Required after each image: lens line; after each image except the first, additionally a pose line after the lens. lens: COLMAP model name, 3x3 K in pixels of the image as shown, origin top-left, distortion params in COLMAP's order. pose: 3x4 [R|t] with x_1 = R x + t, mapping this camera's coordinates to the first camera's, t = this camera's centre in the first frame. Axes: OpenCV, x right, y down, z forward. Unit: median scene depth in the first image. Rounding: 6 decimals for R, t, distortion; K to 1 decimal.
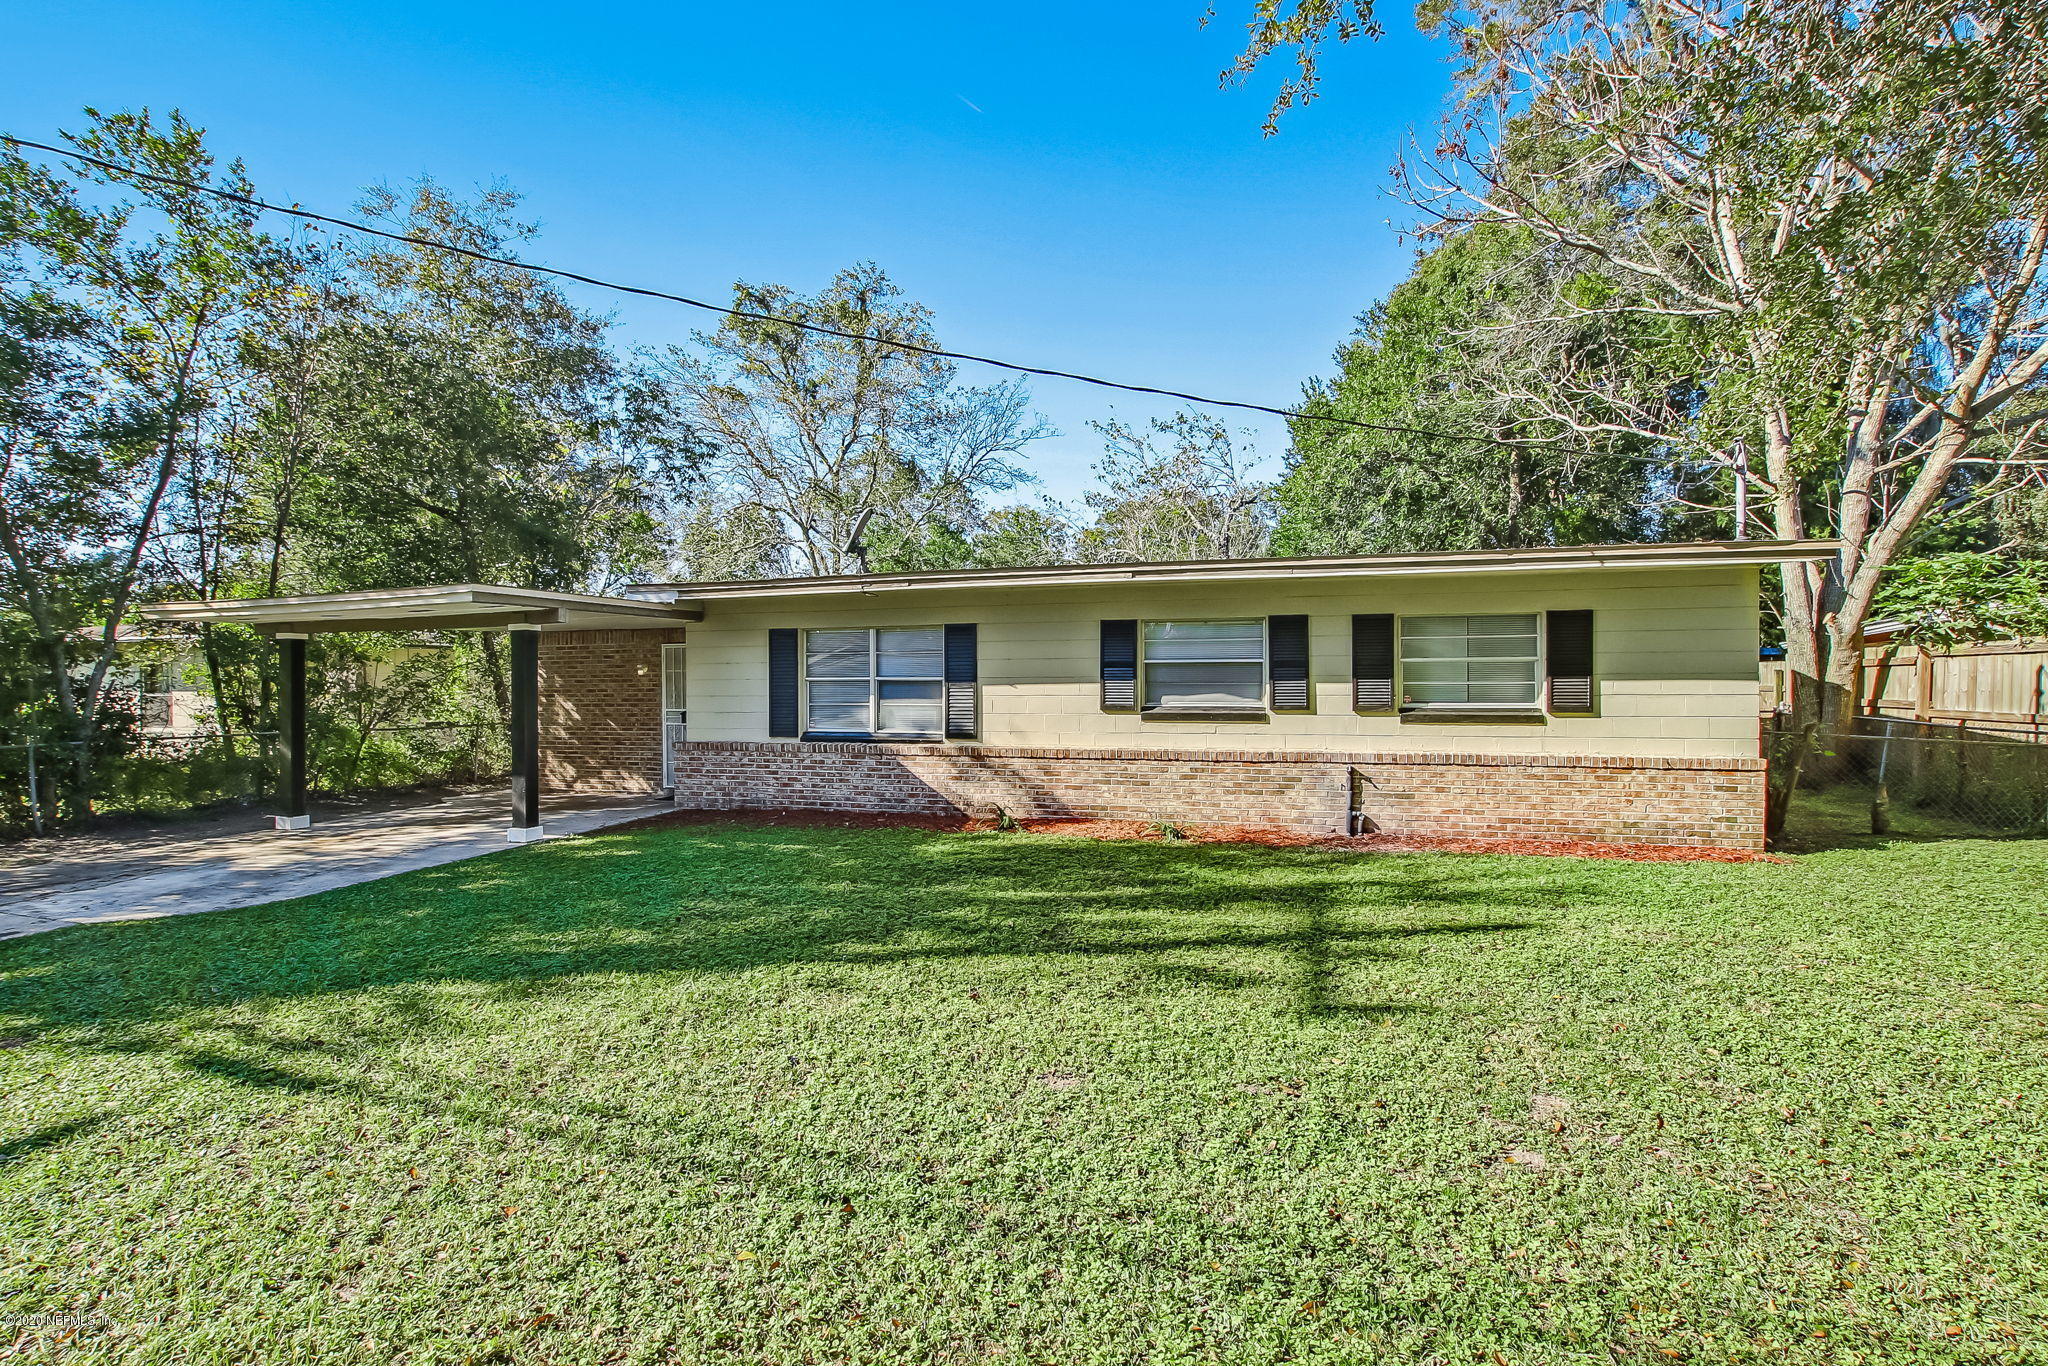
lens RADIAL K [[926.0, 0, 1043.5], [0, 926.0, 680.8], [0, 0, 1]] dist [-0.019046, 0.002450]
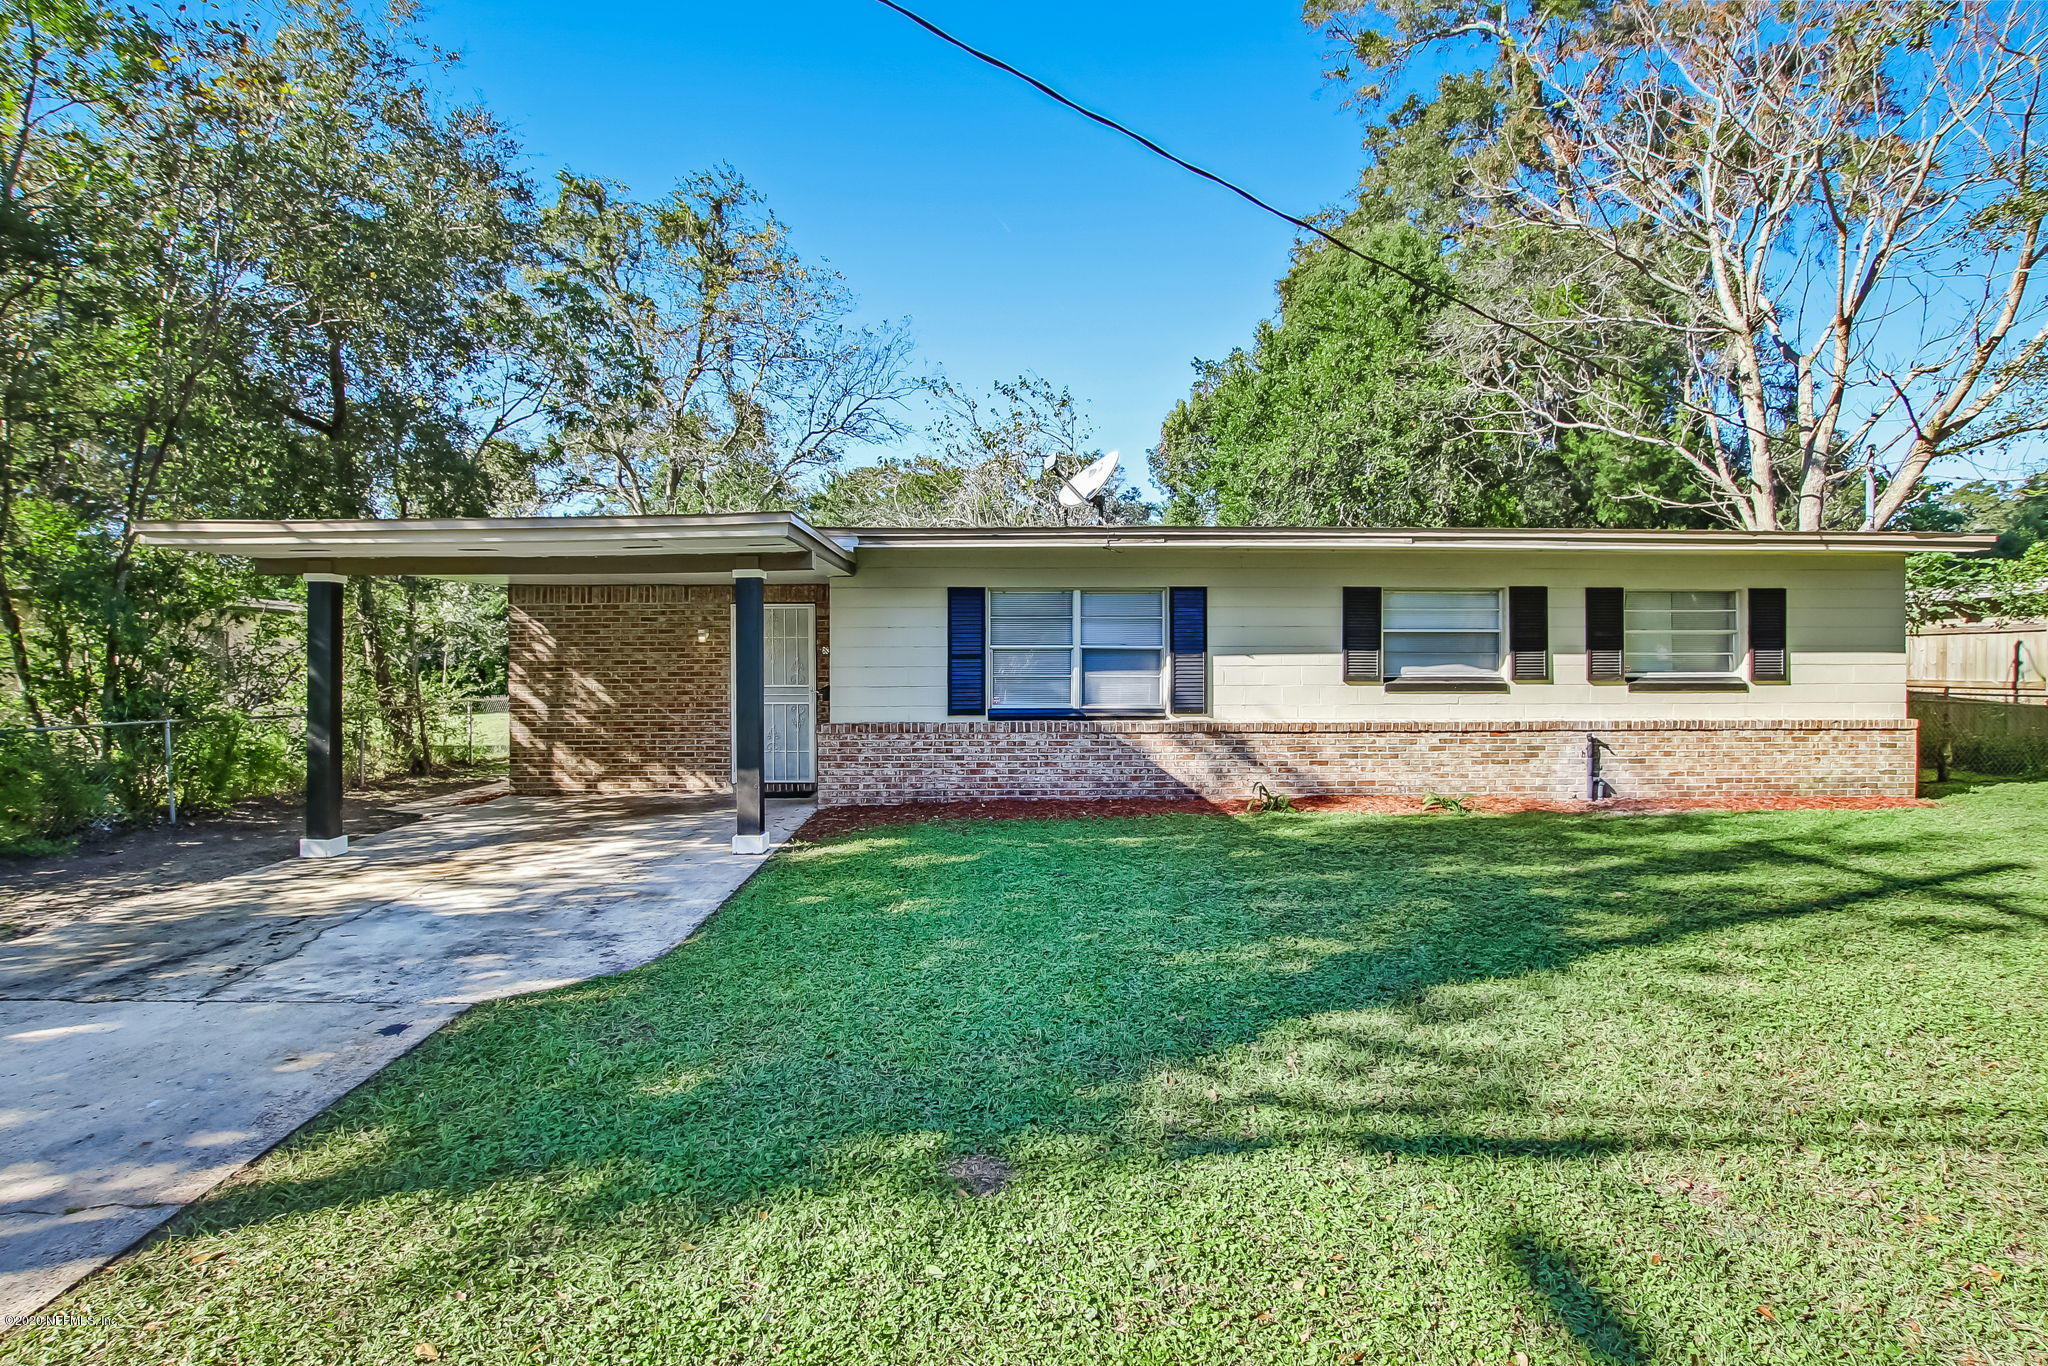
lens RADIAL K [[994.9, 0, 1033.1], [0, 994.9, 662.7], [0, 0, 1]] dist [-0.018145, 0.001245]
pose [[0.950009, 0.003267, 0.312204, -0.540310], [-0.002752, 0.999994, -0.002089, 0.014877], [-0.312209, 0.001126, 0.950013, 0.122195]]
